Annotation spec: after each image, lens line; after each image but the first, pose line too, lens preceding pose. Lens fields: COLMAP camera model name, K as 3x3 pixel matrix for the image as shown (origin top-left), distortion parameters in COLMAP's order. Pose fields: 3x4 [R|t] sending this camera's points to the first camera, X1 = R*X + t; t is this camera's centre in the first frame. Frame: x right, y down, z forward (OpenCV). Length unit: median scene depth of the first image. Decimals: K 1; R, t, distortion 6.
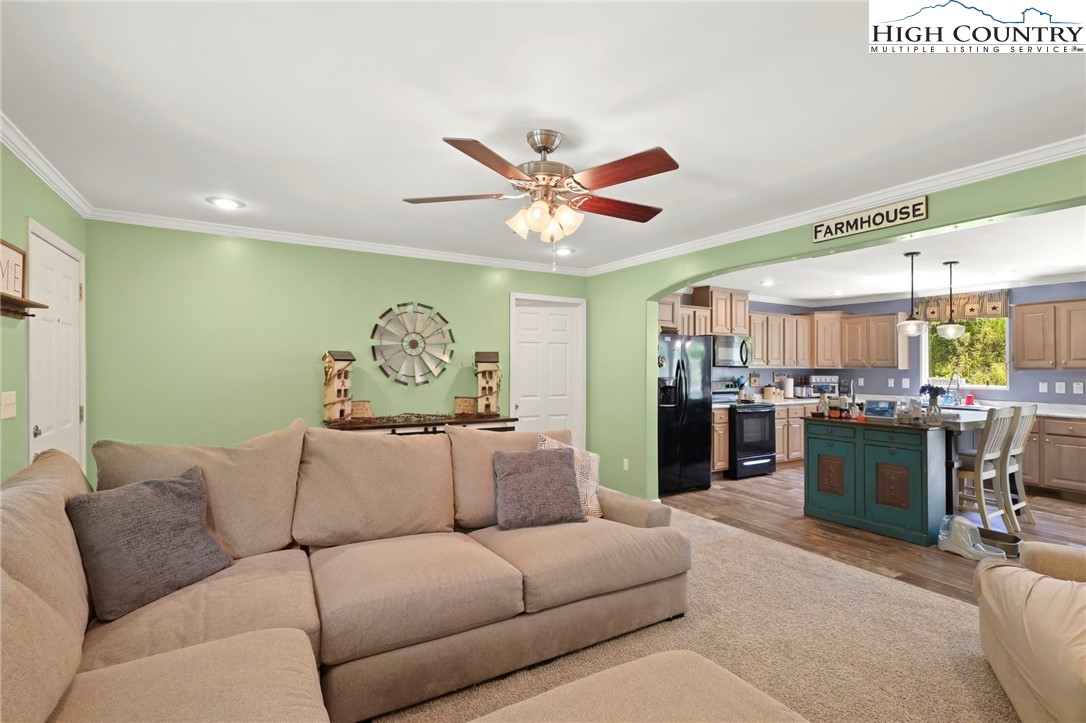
lens RADIAL K [[515.1, 0, 548.2], [0, 515.1, 365.6], [0, 0, 1]] dist [0.002766, -0.000342]
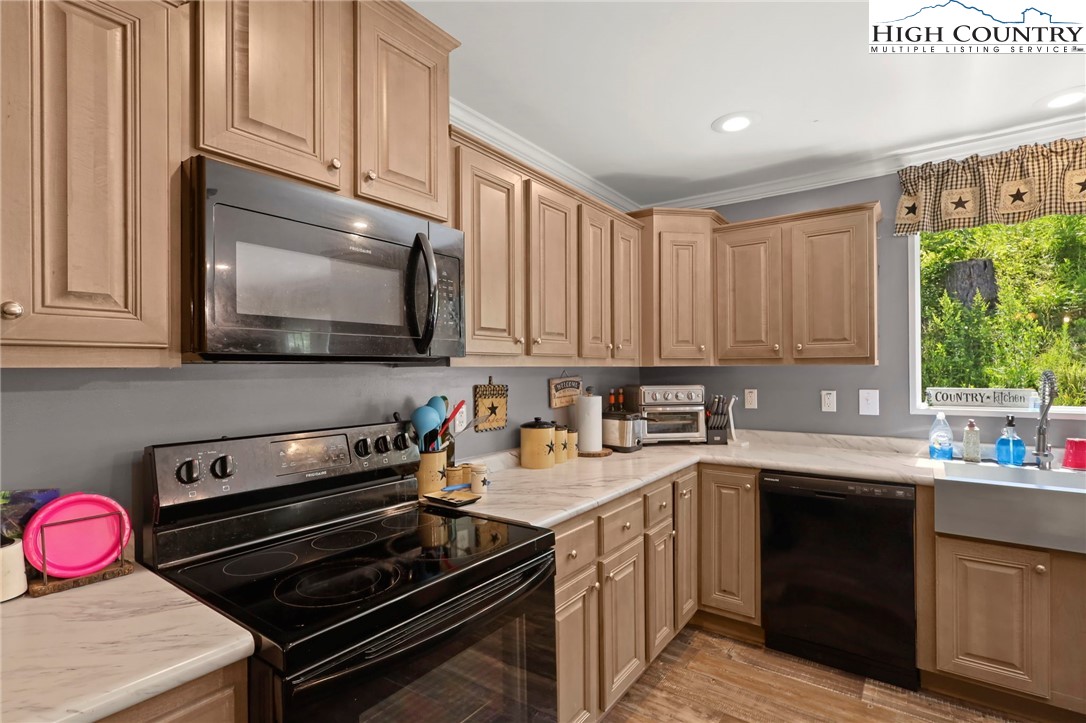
lens RADIAL K [[515.1, 0, 548.8], [0, 515.1, 373.3], [0, 0, 1]] dist [0.002766, -0.000342]
pose [[0.920863, -0.015397, 0.389581, 0.495895], [0.011642, 0.999860, 0.012000, 0.008144], [-0.389711, -0.006515, 0.920914, 1.119268]]
